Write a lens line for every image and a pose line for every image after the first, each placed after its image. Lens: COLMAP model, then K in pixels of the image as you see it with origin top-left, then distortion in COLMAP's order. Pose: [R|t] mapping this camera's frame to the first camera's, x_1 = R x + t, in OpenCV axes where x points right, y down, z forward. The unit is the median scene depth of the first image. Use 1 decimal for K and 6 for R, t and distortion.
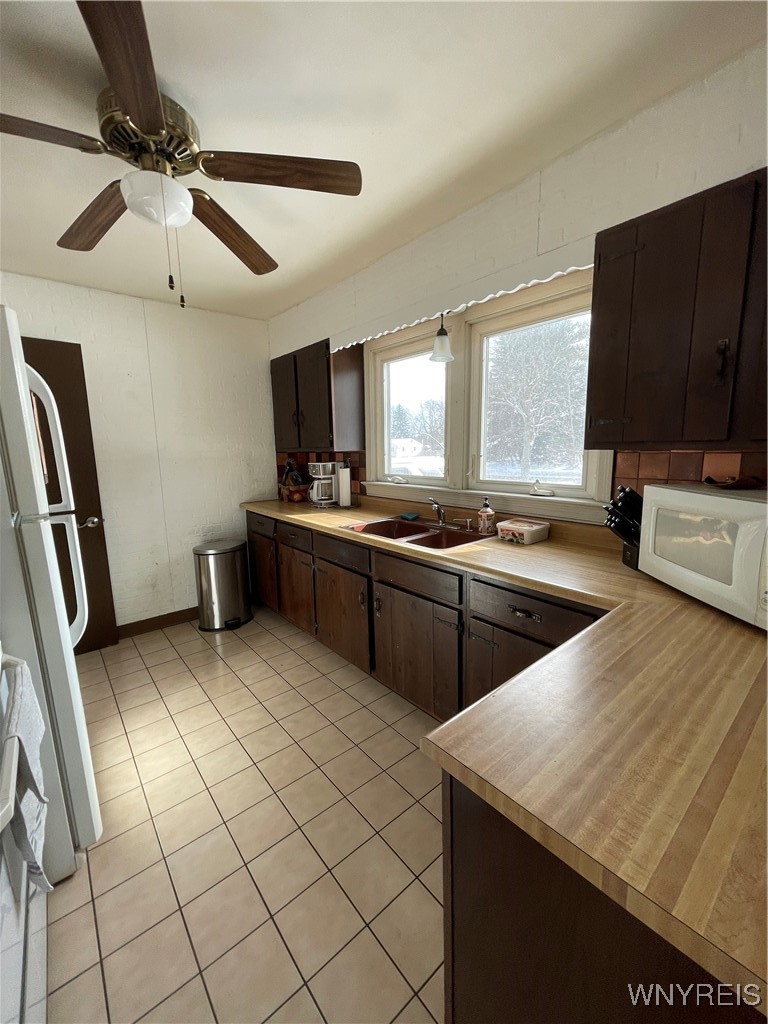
lens RADIAL K [[414.0, 0, 384.2], [0, 414.0, 510.6], [0, 0, 1]] dist [-0.002290, 0.000417]
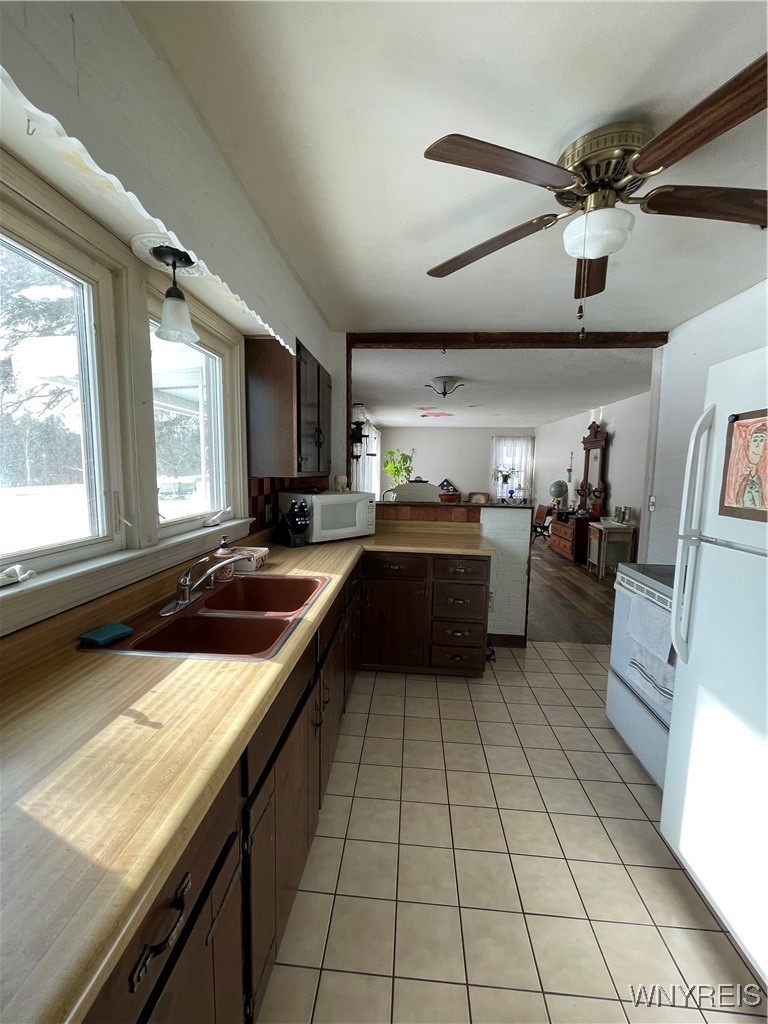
lens RADIAL K [[414.0, 0, 385.8], [0, 414.0, 510.1], [0, 0, 1]] dist [-0.002290, 0.000417]
pose [[-0.723118, -0.061363, 0.687994, -0.562941], [0.109527, 0.973257, 0.201926, -0.215485], [-0.681986, 0.221370, -0.697058, 1.351189]]
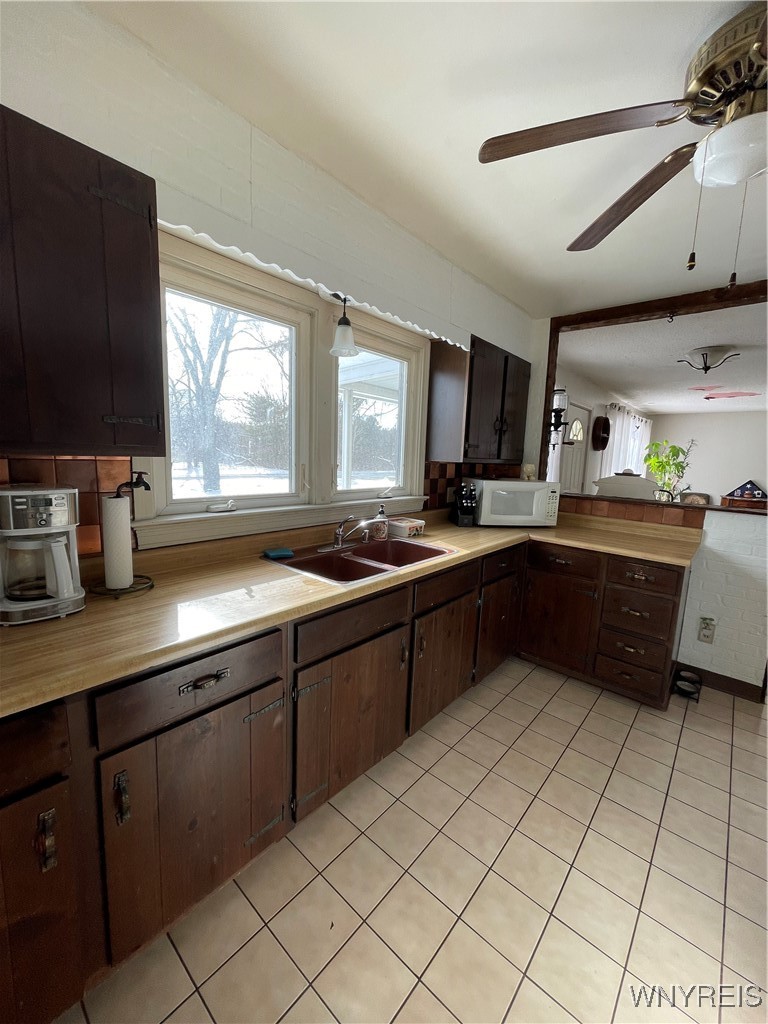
lens RADIAL K [[414.0, 0, 382.4], [0, 414.0, 511.2], [0, 0, 1]] dist [-0.002290, 0.000417]
pose [[-0.159513, -0.120623, 0.979799, -0.794261], [0.124116, 0.982181, 0.141123, -0.165221], [-0.979362, 0.144120, -0.141700, 1.154678]]
